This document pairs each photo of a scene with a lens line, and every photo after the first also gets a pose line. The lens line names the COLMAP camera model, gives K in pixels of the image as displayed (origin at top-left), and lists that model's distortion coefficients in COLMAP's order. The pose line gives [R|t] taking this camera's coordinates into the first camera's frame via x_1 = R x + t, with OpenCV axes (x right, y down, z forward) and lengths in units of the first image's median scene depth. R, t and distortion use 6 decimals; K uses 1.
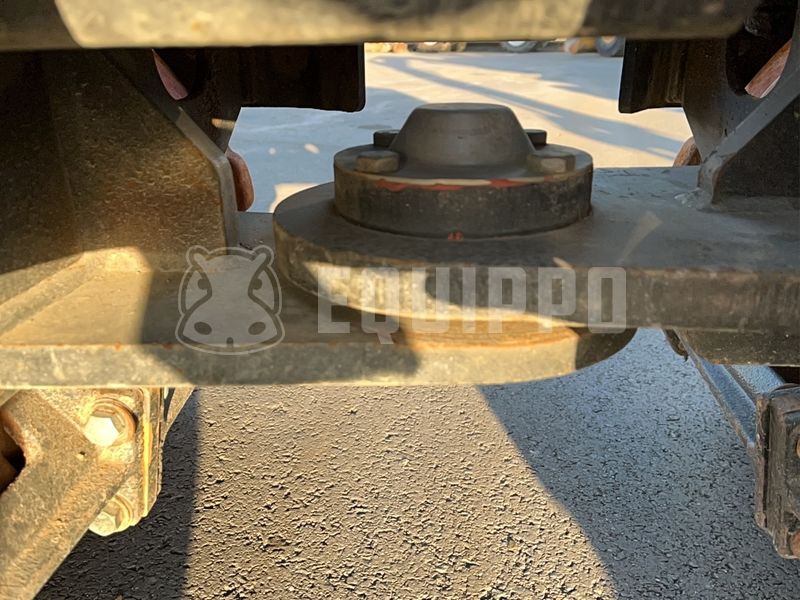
lens RADIAL K [[624.5, 0, 414.3], [0, 624.5, 305.1], [0, 0, 1]] dist [0.072703, -0.103465]
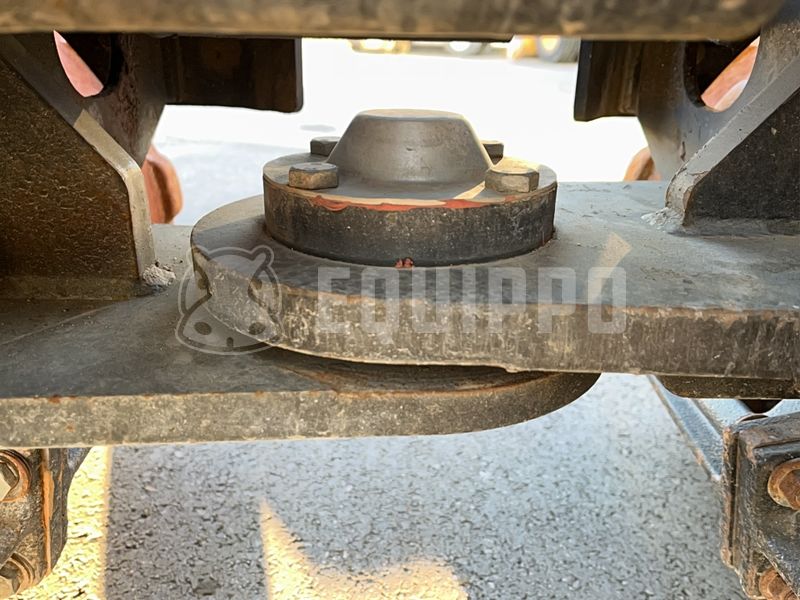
lens RADIAL K [[624.5, 0, 413.4], [0, 624.5, 307.5], [0, 0, 1]] dist [0.072703, -0.103465]
pose [[0.996299, -0.003844, 0.085864, 0.001600], [0.003734, 0.999992, 0.001451, -0.027290], [-0.085869, -0.001125, 0.996306, 0.073829]]
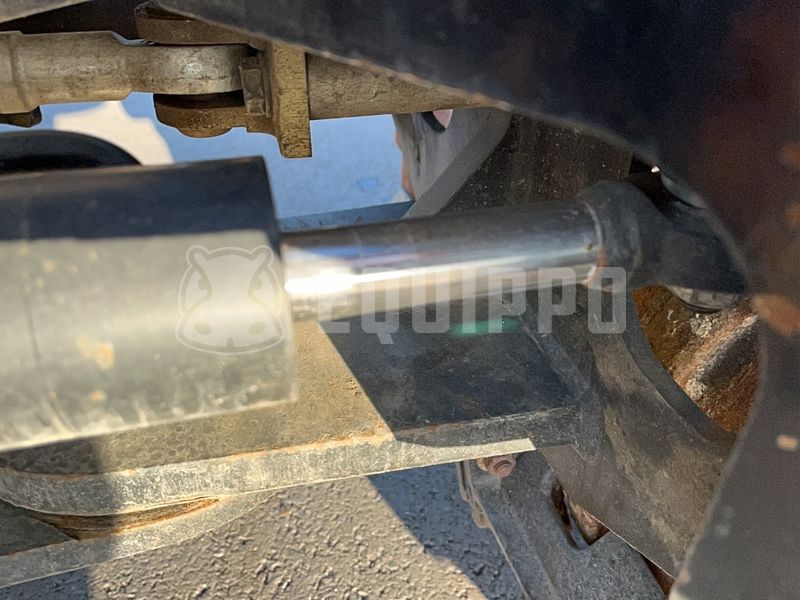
lens RADIAL K [[624.5, 0, 405.3], [0, 624.5, 295.8], [0, 0, 1]] dist [0.072703, -0.103465]
pose [[0.947676, -0.157263, 0.277809, 0.118324], [0.090243, 0.966717, 0.239403, -0.246272], [-0.306212, -0.201806, 0.930327, -0.016226]]
